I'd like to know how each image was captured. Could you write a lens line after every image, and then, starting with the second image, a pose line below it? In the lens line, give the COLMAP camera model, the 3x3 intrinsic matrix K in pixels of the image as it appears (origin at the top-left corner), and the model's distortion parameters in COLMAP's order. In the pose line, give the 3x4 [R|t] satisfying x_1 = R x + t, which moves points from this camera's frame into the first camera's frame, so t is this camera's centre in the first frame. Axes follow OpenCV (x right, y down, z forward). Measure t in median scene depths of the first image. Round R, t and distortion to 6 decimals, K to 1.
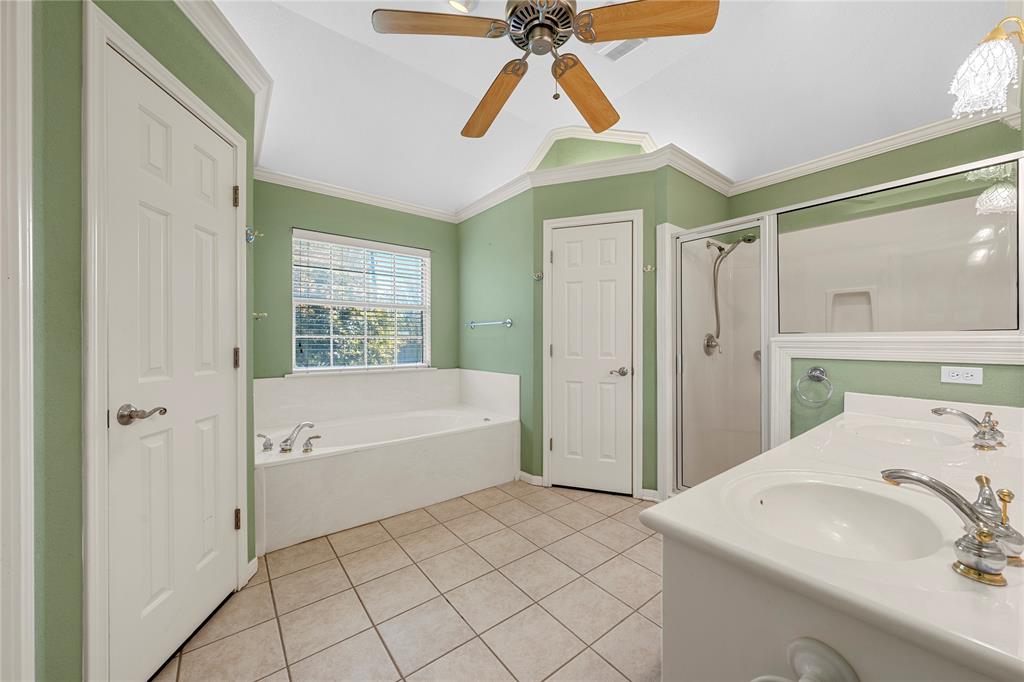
lens RADIAL K [[369.2, 0, 511.1], [0, 369.2, 341.2], [0, 0, 1]] dist [-0.000156, -0.000015]
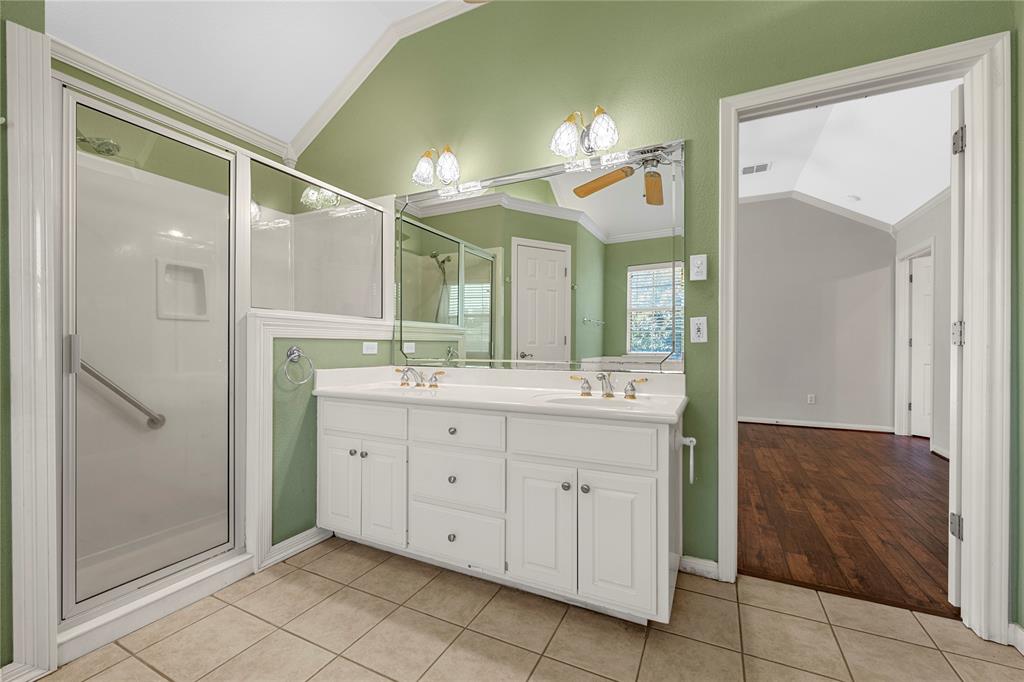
lens RADIAL K [[423.2, 0, 509.9], [0, 423.2, 346.7], [0, 0, 1]] dist [-0.000591, -0.000028]
pose [[-0.435528, 0.000919, 0.900175, -0.384227], [-0.001804, 0.999997, -0.001893, 0.070729], [-0.900173, -0.002448, -0.435525, 0.975486]]
